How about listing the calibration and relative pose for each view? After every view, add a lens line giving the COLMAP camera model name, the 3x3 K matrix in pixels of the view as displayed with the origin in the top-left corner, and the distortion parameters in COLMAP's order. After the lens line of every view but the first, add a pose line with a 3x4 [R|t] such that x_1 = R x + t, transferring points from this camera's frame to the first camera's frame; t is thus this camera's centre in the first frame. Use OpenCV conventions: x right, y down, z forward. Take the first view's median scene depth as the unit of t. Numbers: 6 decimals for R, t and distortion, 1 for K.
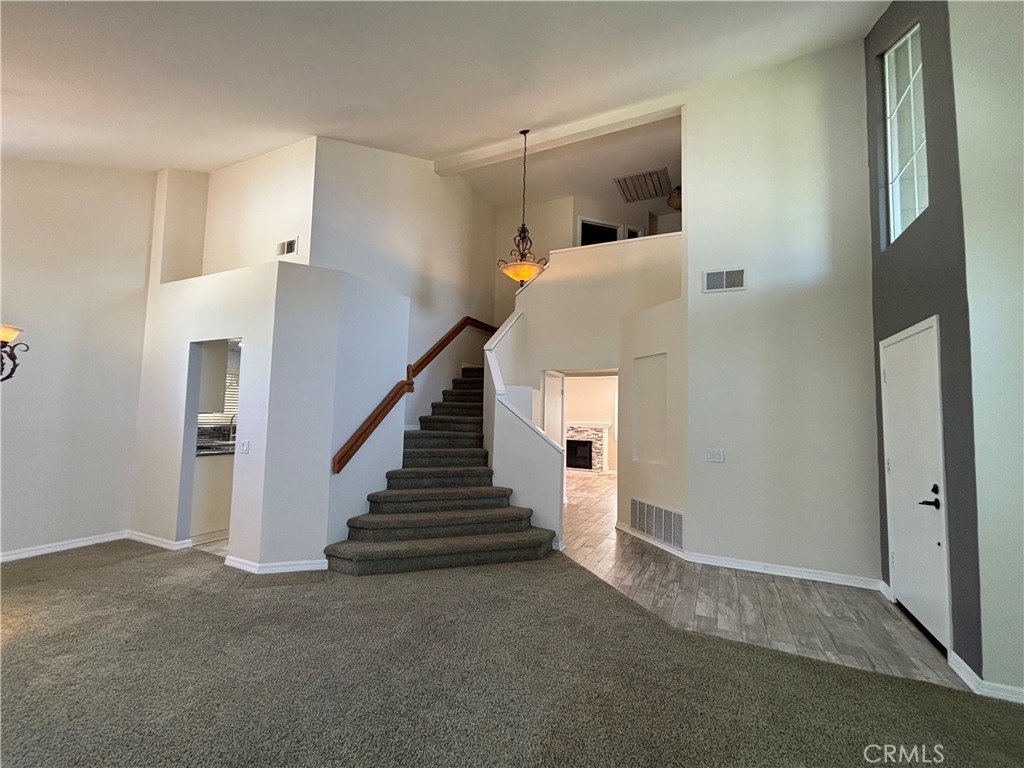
lens RADIAL K [[432.3, 0, 516.4], [0, 432.3, 386.9], [0, 0, 1]] dist [0.002619, -0.005044]
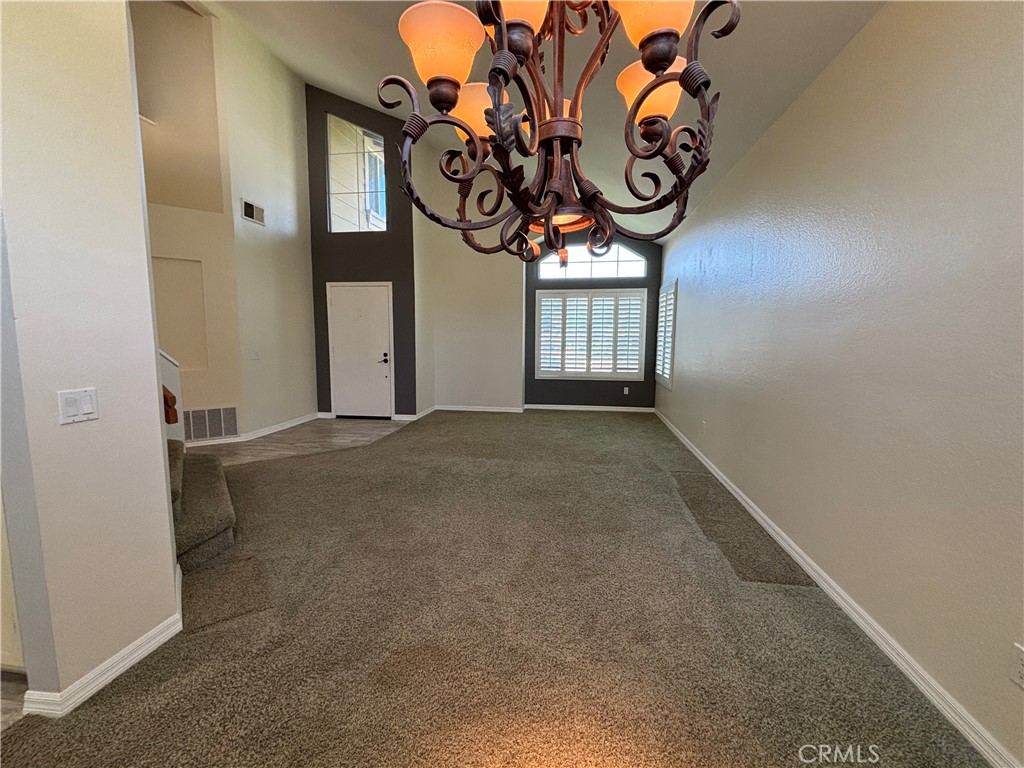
lens RADIAL K [[441.0, 0, 514.3], [0, 441.0, 383.8], [0, 0, 1]] dist [-0.014912, 0.008509]
pose [[-0.283689, -0.137147, 0.949058, -1.018952], [-0.077913, 0.989744, 0.119737, 0.029836], [-0.955746, -0.039976, -0.291465, 0.656825]]
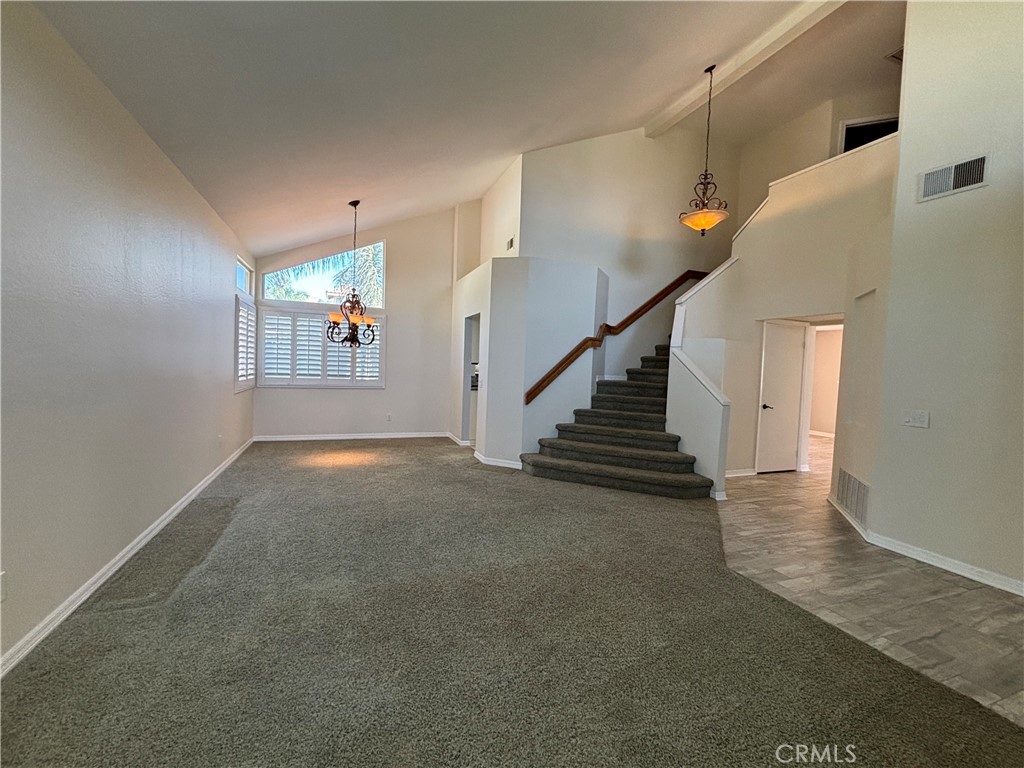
lens RADIAL K [[432.3, 0, 516.4], [0, 432.3, 386.9], [0, 0, 1]] dist [0.002619, -0.005044]
pose [[0.733565, 0.039866, -0.678449, 0.465070], [0.021245, 0.996445, 0.081523, 0.024754], [0.679287, -0.074216, 0.730111, -0.041261]]
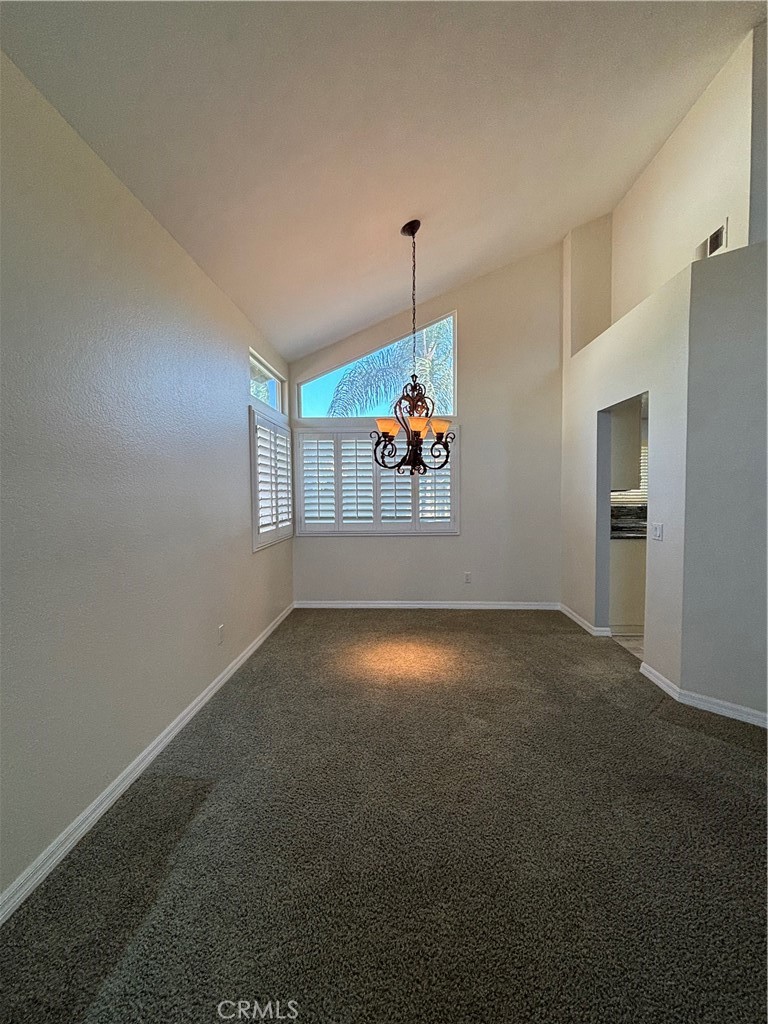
lens RADIAL K [[441.0, 0, 384.0], [0, 441.0, 512.0], [0, 0, 1]] dist [-0.014912, 0.008509]
pose [[0.387536, 0.016509, -0.921707, -0.086729], [0.075838, 0.995880, 0.049723, 0.025715], [0.918730, -0.089170, 0.384688, 0.228272]]
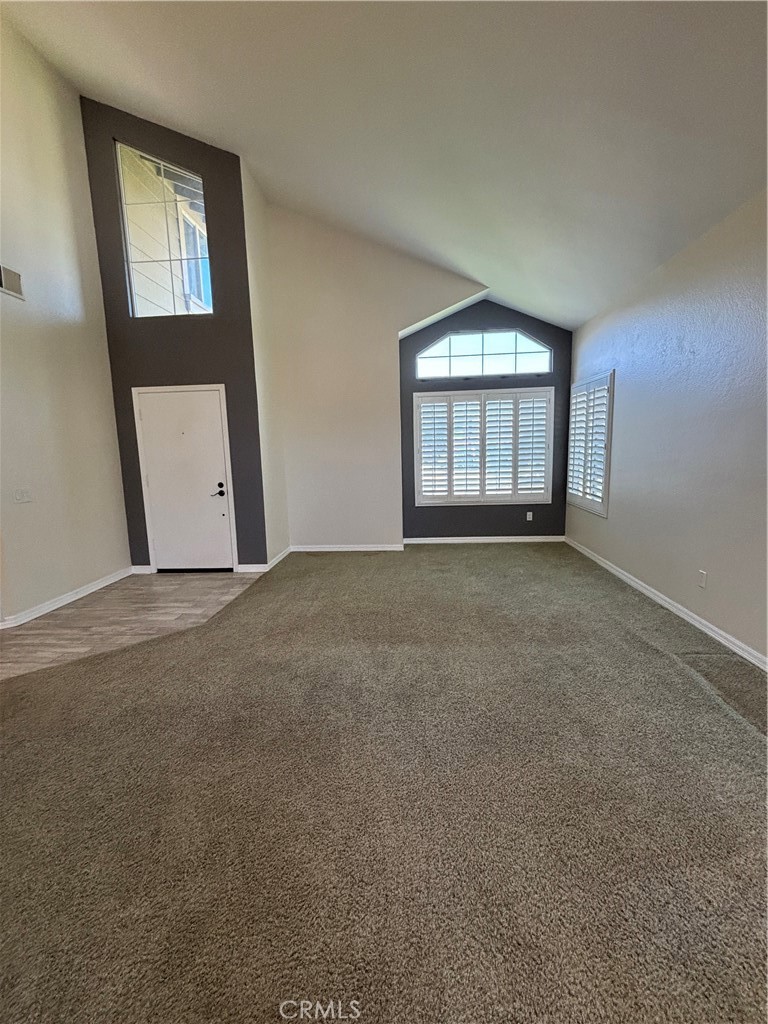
lens RADIAL K [[441.0, 0, 384.0], [0, 441.0, 512.0], [0, 0, 1]] dist [-0.014912, 0.008509]
pose [[-0.356466, -0.154289, 0.921481, -0.608030], [-0.045148, 0.987963, 0.147956, 0.031242], [-0.933217, 0.011138, -0.359141, 0.658565]]
